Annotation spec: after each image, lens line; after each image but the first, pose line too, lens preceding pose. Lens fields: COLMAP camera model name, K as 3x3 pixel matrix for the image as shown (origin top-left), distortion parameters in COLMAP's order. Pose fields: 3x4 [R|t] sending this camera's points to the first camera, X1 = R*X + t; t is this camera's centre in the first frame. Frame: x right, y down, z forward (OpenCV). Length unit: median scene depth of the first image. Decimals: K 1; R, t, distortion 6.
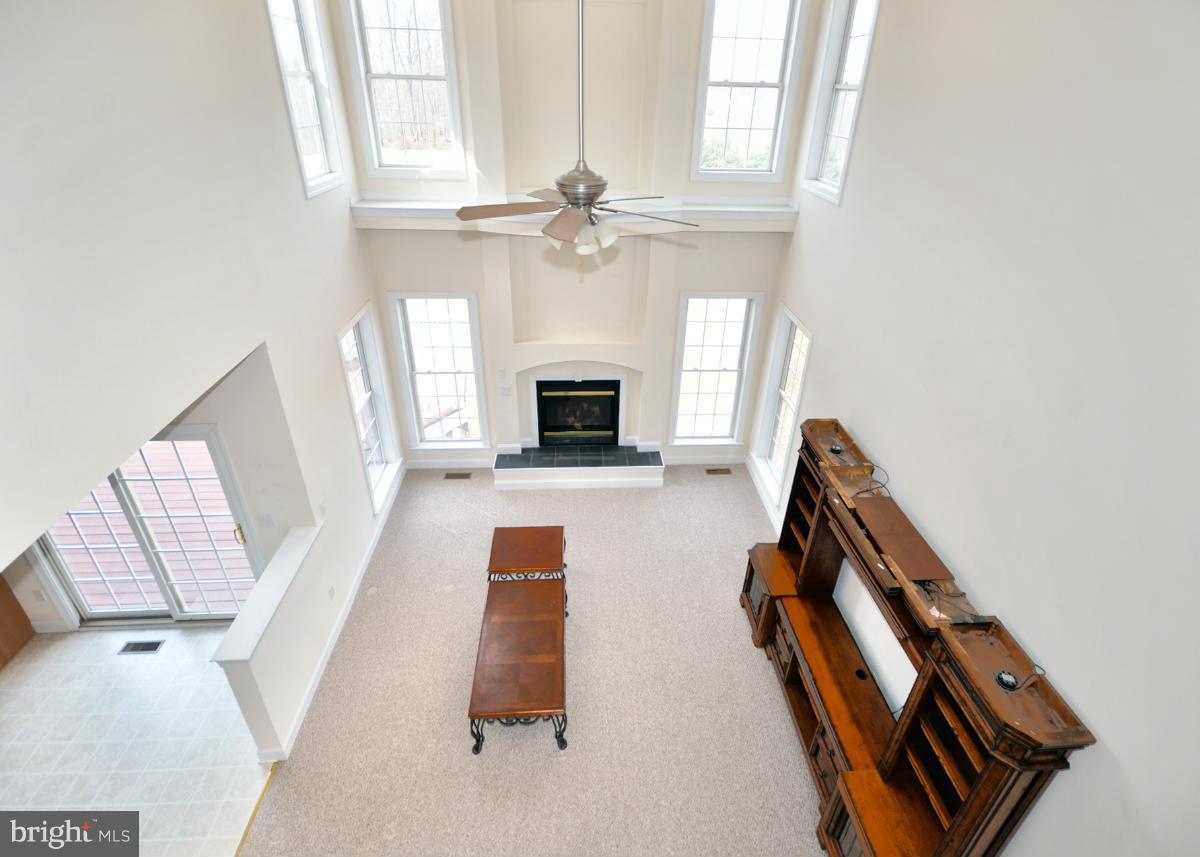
lens RADIAL K [[553.0, 0, 614.1], [0, 553.0, 427.4], [0, 0, 1]] dist [0.001448, -0.000058]
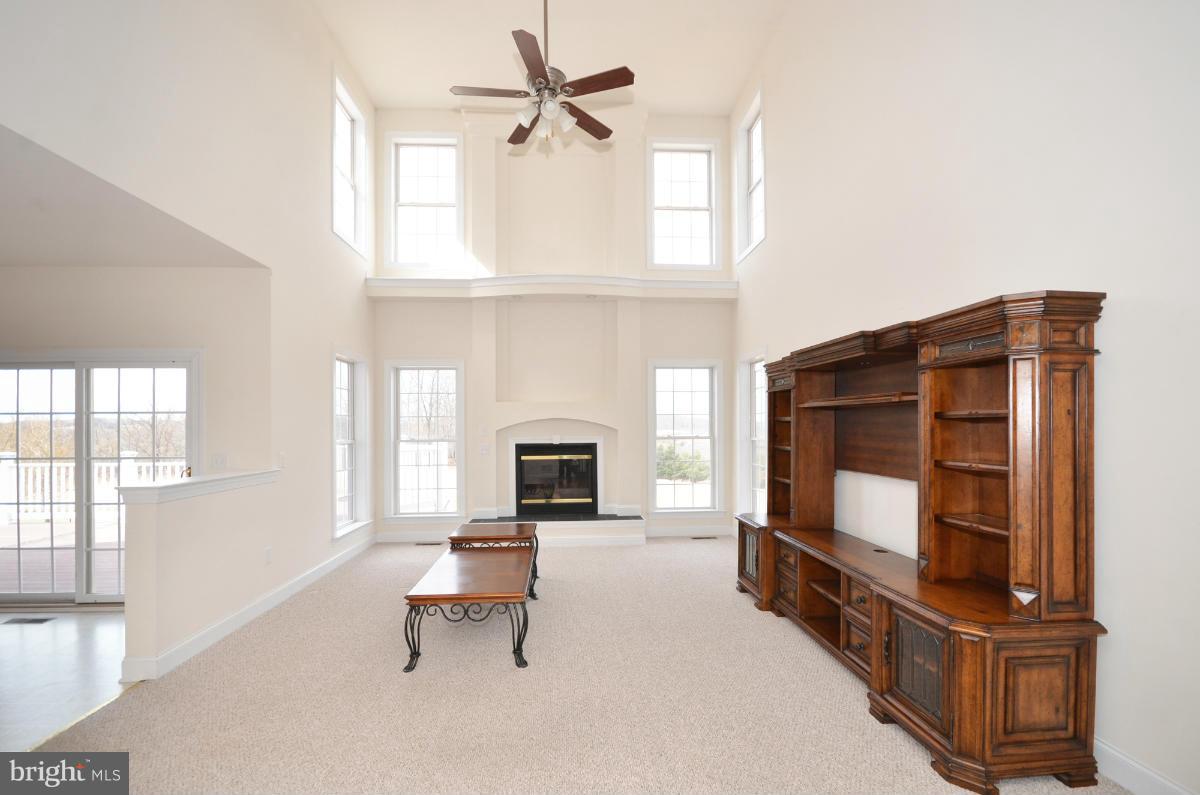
lens RADIAL K [[528.2, 0, 600.0], [0, 528.2, 397.5], [0, 0, 1]] dist [-0.001753, 0.000250]
pose [[0.999330, -0.035807, 0.007562, 0.013782], [0.035094, 0.879005, -0.475520, 0.341540], [0.010380, 0.475466, 0.879673, 0.100157]]
